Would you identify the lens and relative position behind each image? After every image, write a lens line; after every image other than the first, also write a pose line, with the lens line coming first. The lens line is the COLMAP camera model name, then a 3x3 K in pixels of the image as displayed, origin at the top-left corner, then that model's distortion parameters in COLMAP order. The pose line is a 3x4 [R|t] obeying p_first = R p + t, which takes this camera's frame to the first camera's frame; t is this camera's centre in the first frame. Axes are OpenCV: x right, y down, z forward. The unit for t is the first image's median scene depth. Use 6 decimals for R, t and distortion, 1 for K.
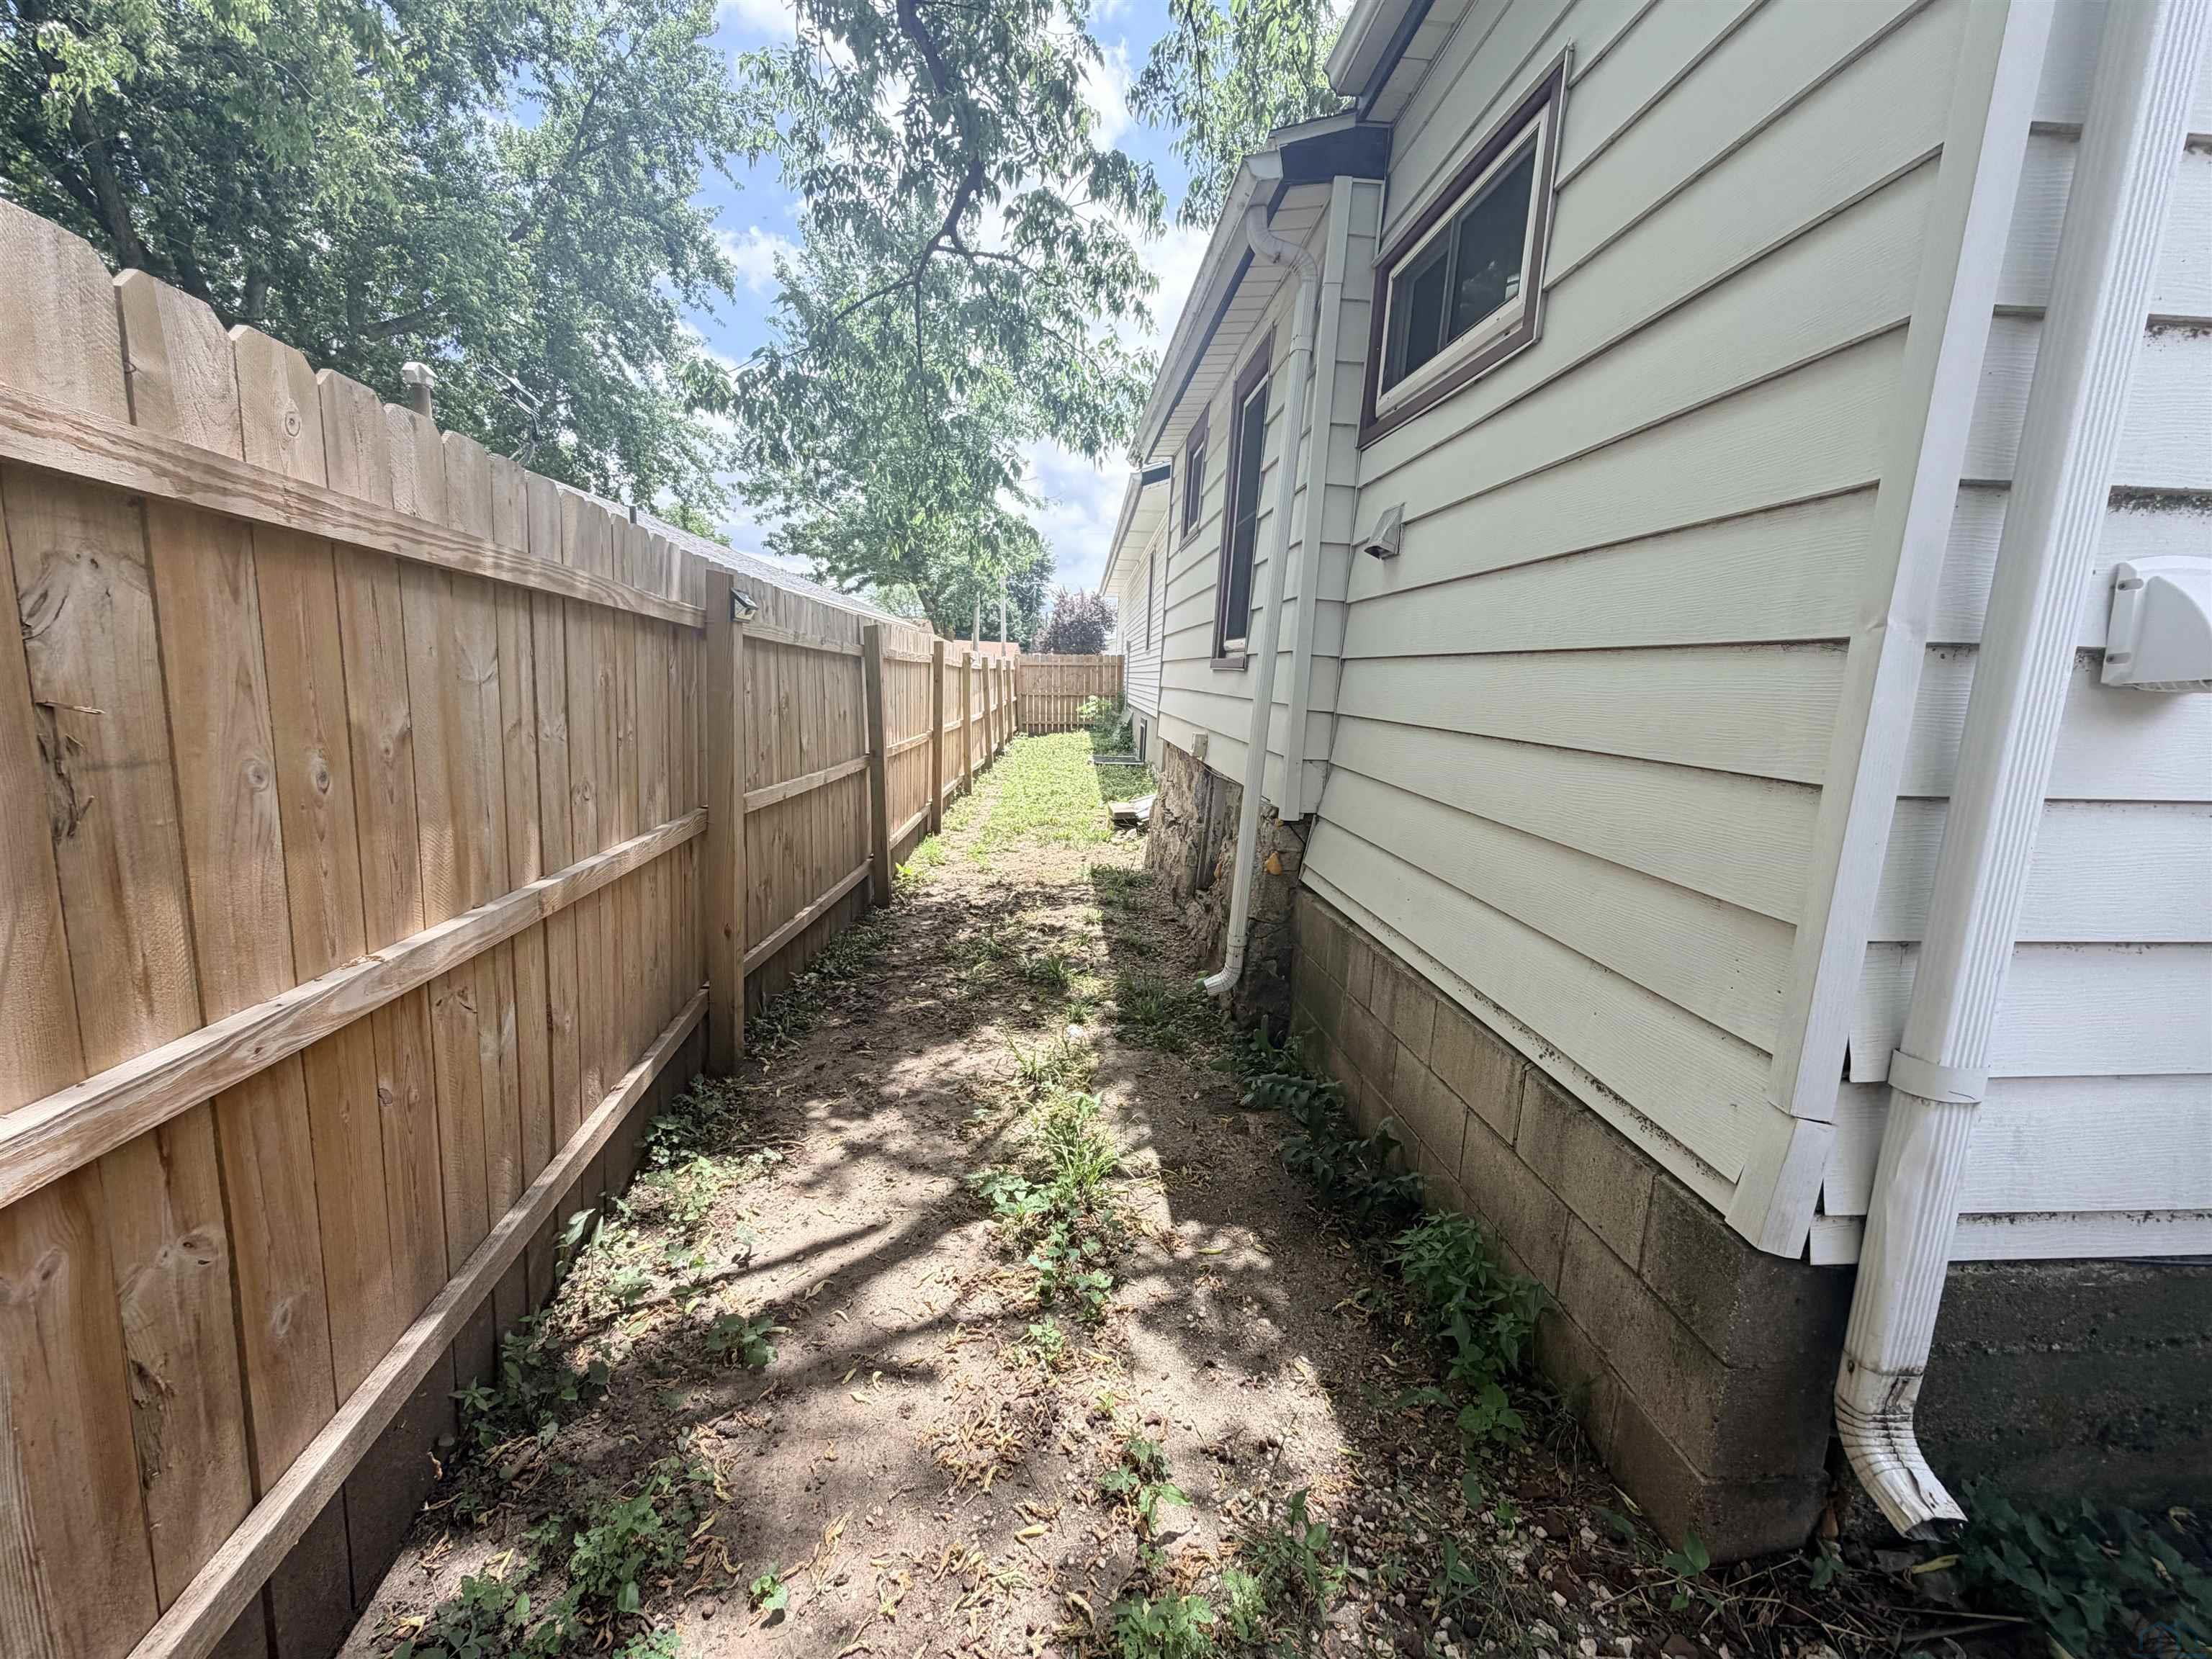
lens RADIAL K [[877.0, 0, 1104.7], [0, 877.0, 829.7], [0, 0, 1]] dist [0.005379, -0.001535]
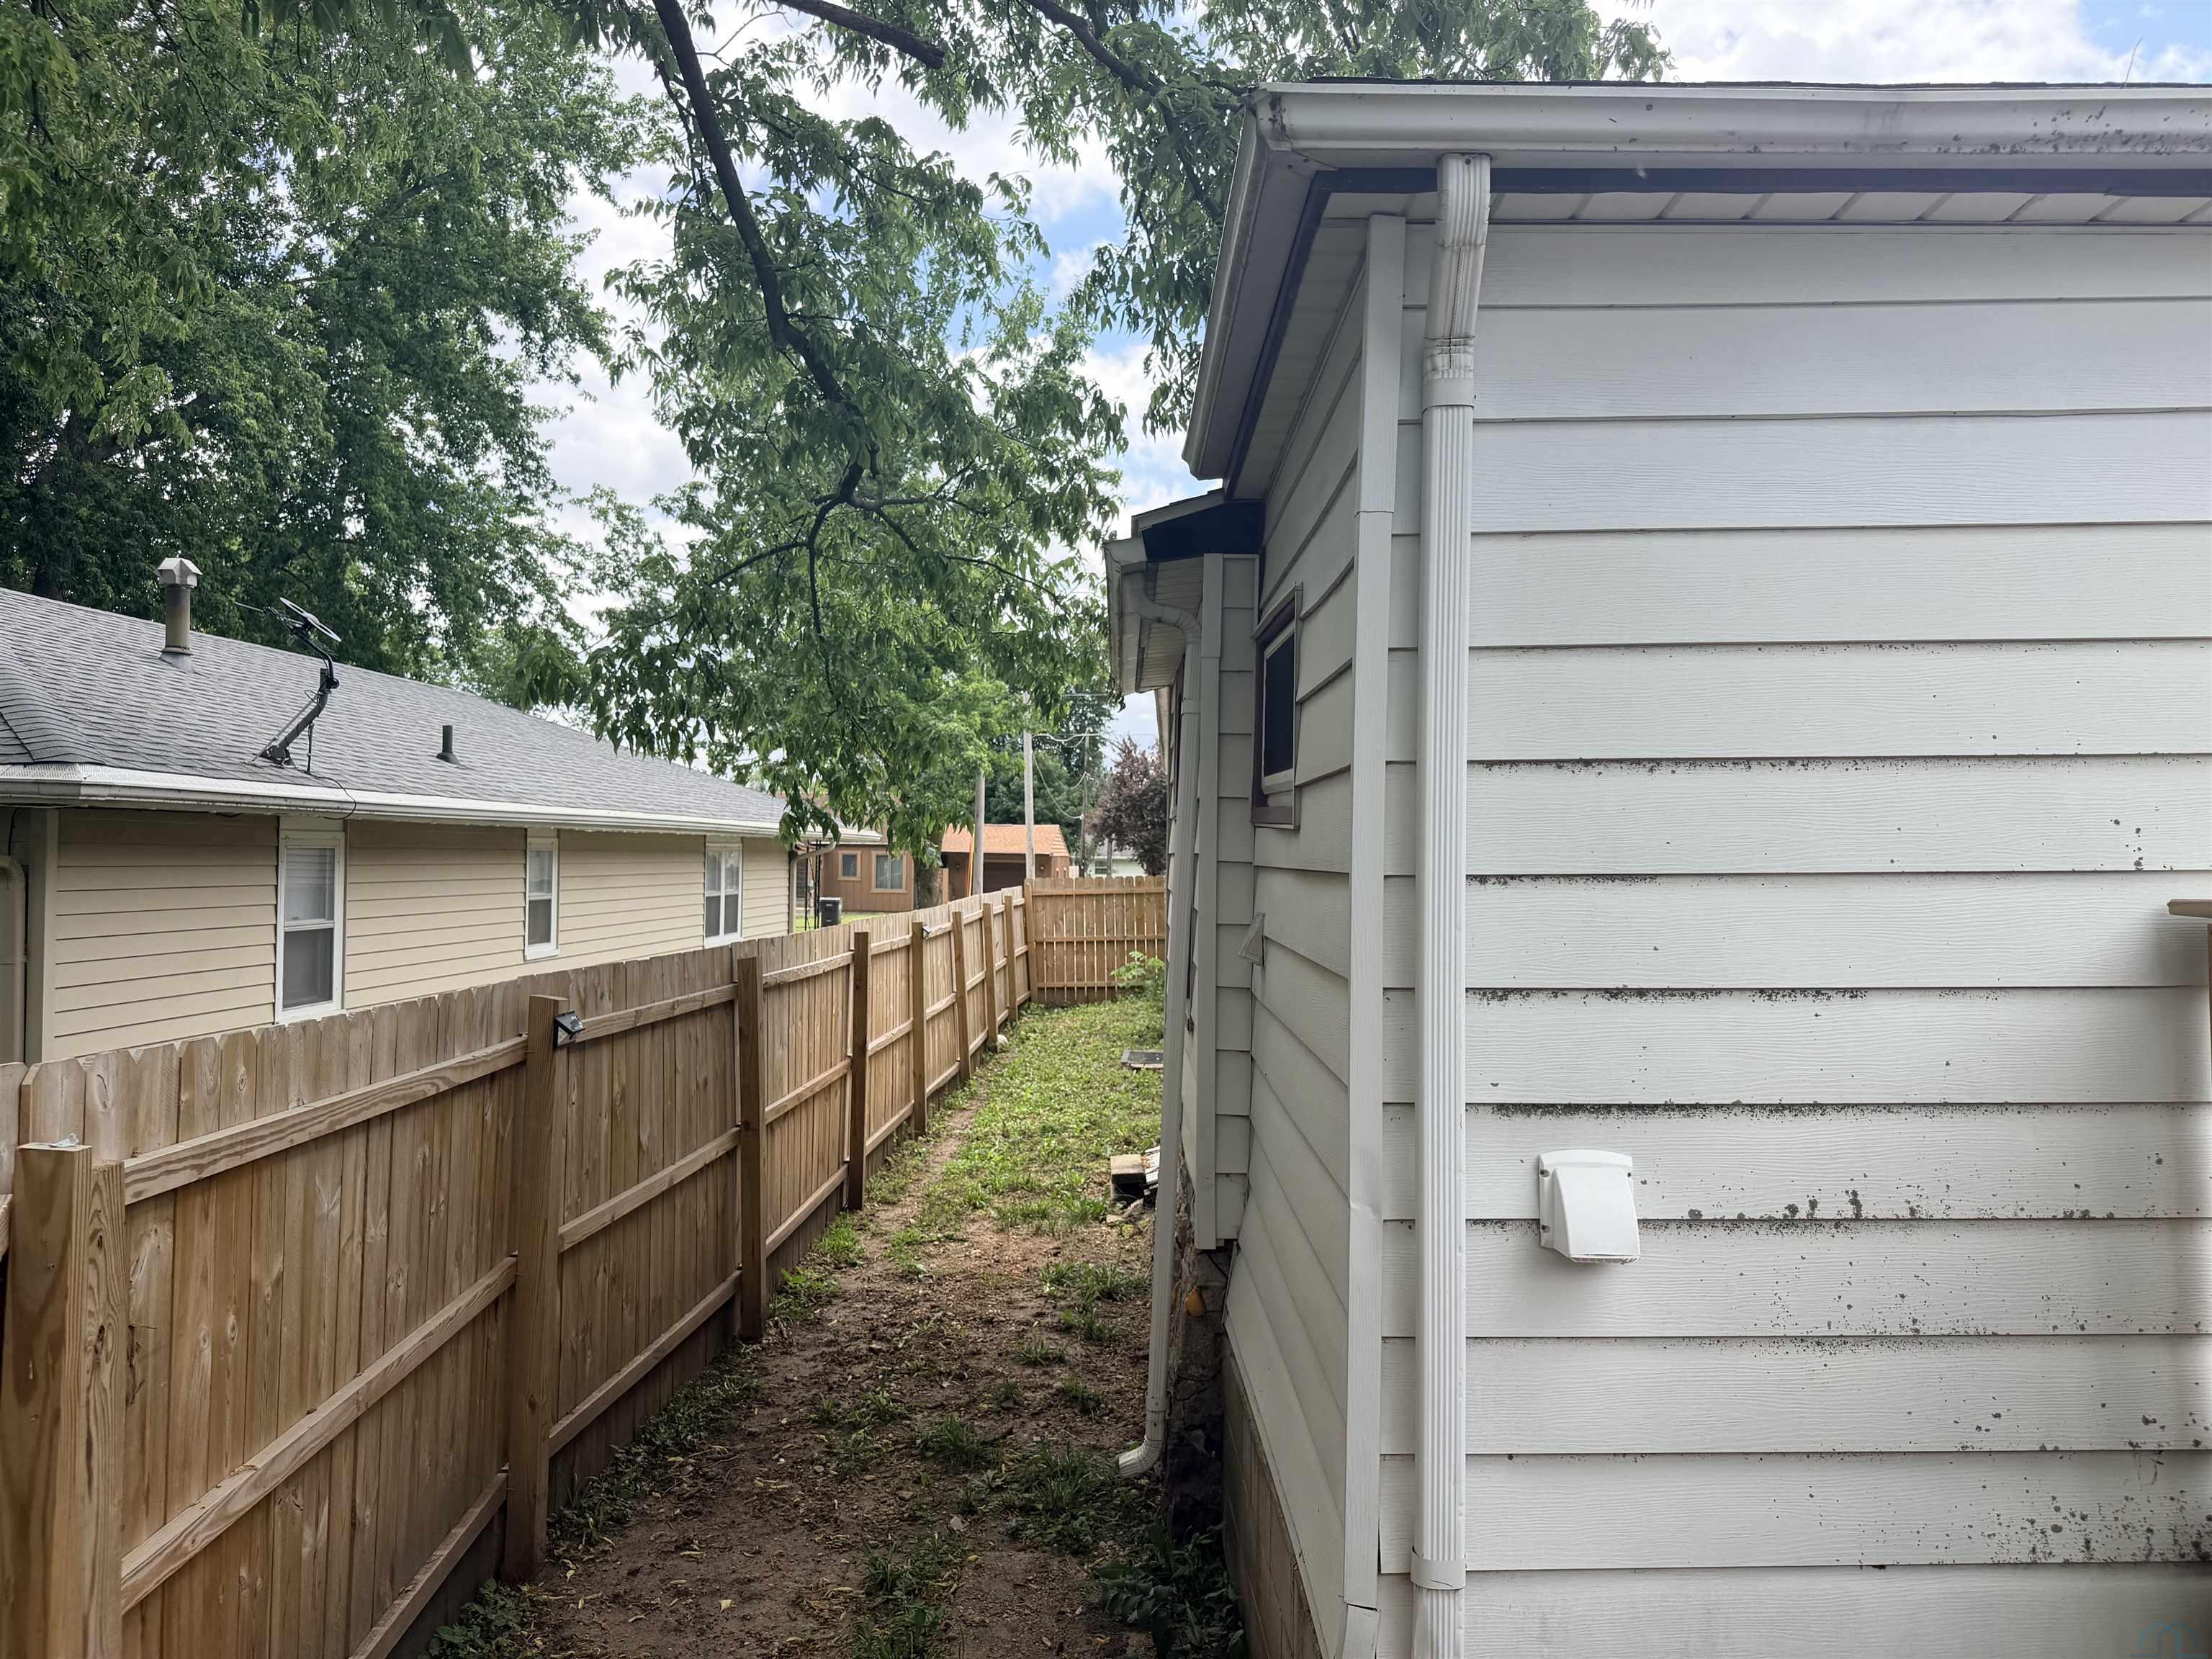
lens RADIAL K [[1550.0, 0, 1104.7], [0, 1550.0, 840.3], [0, 0, 1]] dist [0.037332, -0.044256]
pose [[0.996658, -0.031717, -0.075277, 0.220188], [0.017210, 0.982388, -0.186060, -0.110163], [0.079852, 0.184142, 0.979651, -0.466888]]
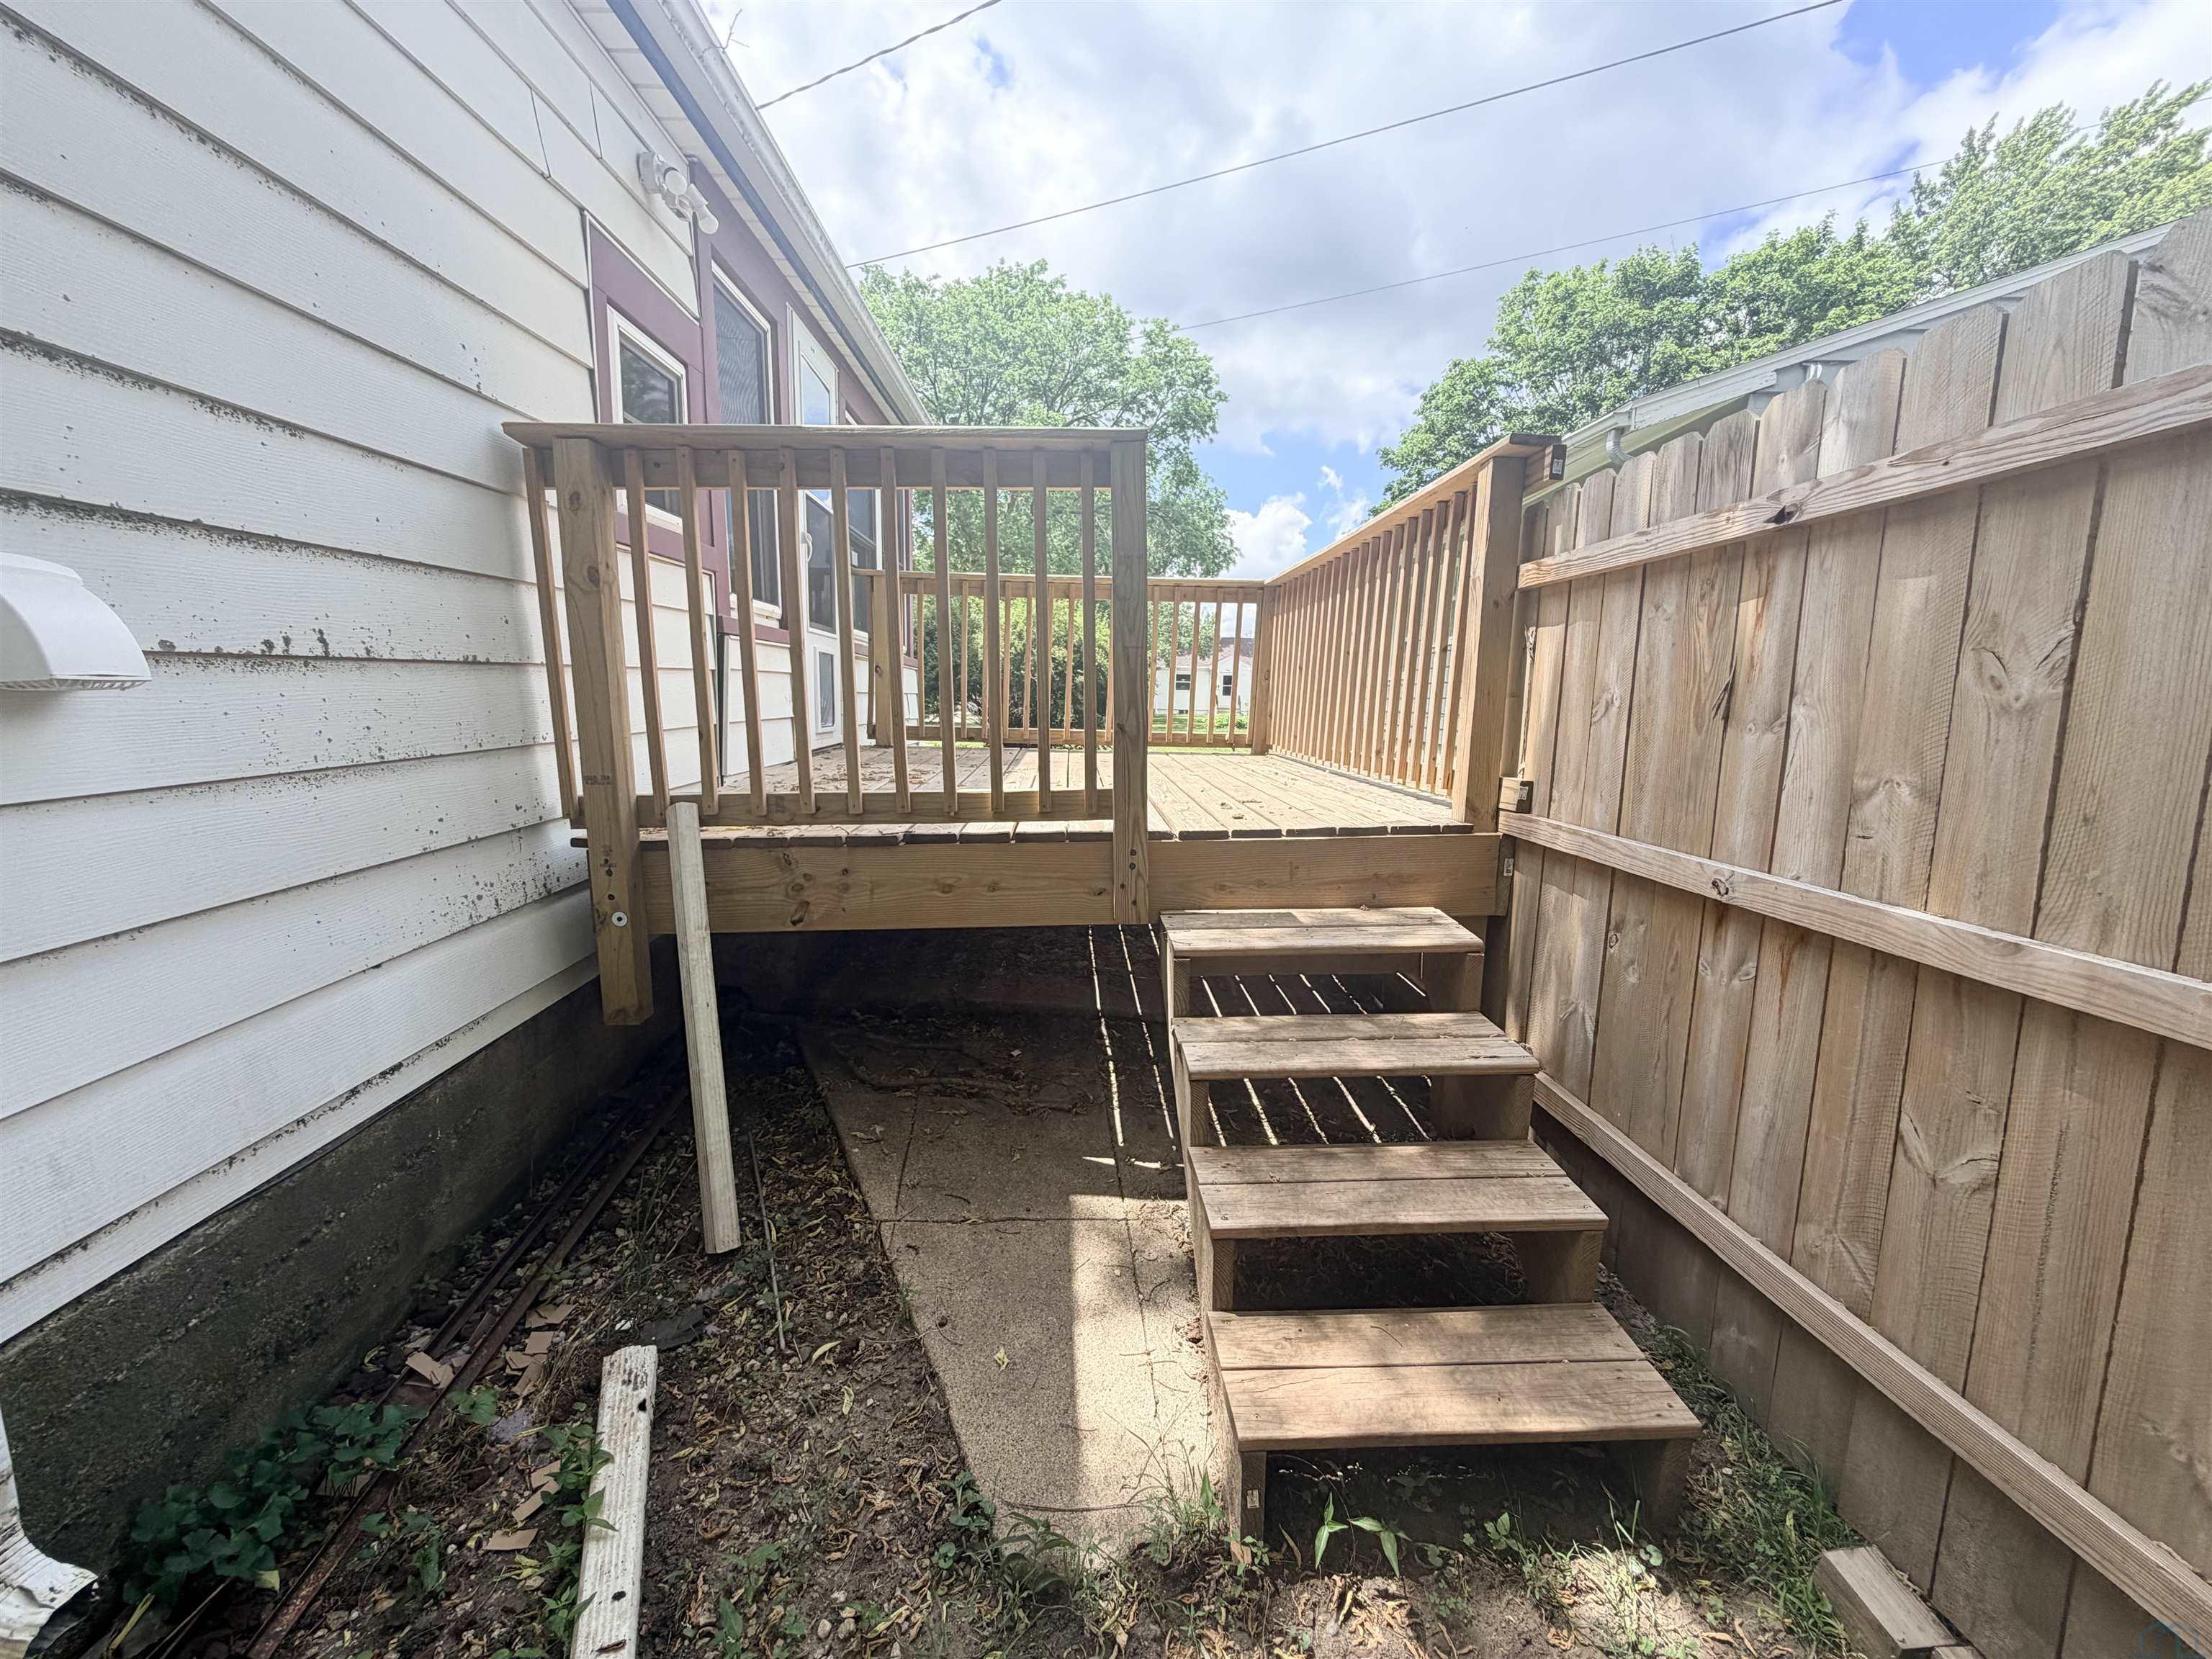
lens RADIAL K [[877.0, 0, 1100.7], [0, 877.0, 830.5], [0, 0, 1]] dist [0.005379, -0.001535]
pose [[0.049540, -0.188551, 0.980813, 0.083250], [0.153542, 0.971783, 0.179059, 0.001737], [-0.986899, 0.141726, 0.077092, -0.077655]]
